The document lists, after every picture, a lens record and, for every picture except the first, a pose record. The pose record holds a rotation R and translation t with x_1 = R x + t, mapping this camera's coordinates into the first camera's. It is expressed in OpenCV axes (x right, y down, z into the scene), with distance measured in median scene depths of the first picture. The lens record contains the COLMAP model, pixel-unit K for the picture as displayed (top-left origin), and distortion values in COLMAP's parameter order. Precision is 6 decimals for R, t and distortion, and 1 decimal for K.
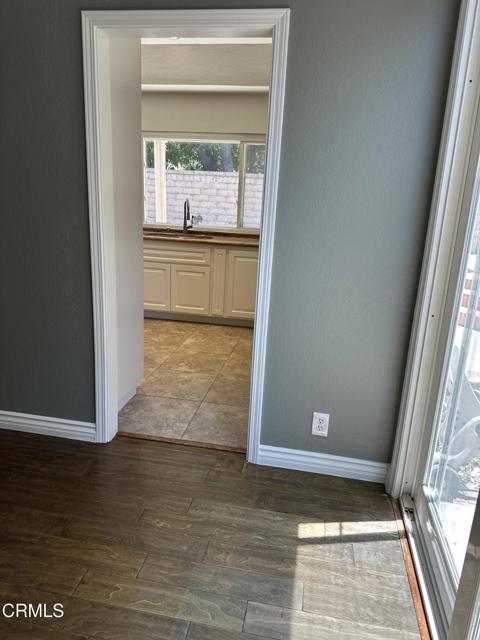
lens RADIAL K [[455.6, 0, 234.8], [0, 455.6, 317.4], [0, 0, 1]] dist [0.117364, -0.147673]
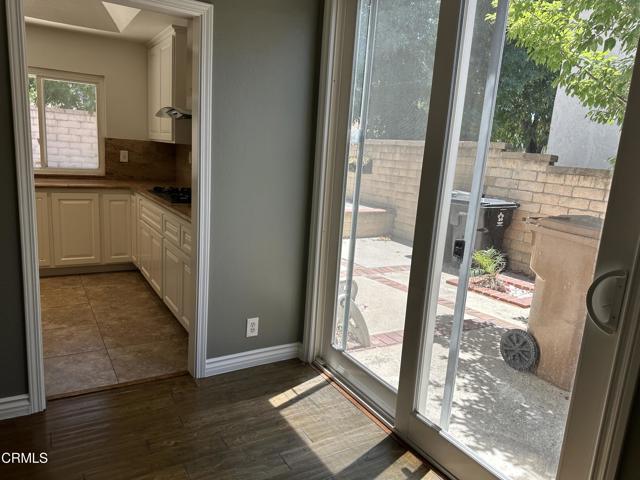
lens RADIAL K [[455.6, 0, 320.0], [0, 455.6, 240.0], [0, 0, 1]] dist [0.117364, -0.147673]
pose [[0.742561, -0.124196, 0.658163, -0.438371], [0.138669, 0.989874, 0.030340, -0.016725], [-0.655266, 0.068737, 0.752264, -0.080971]]
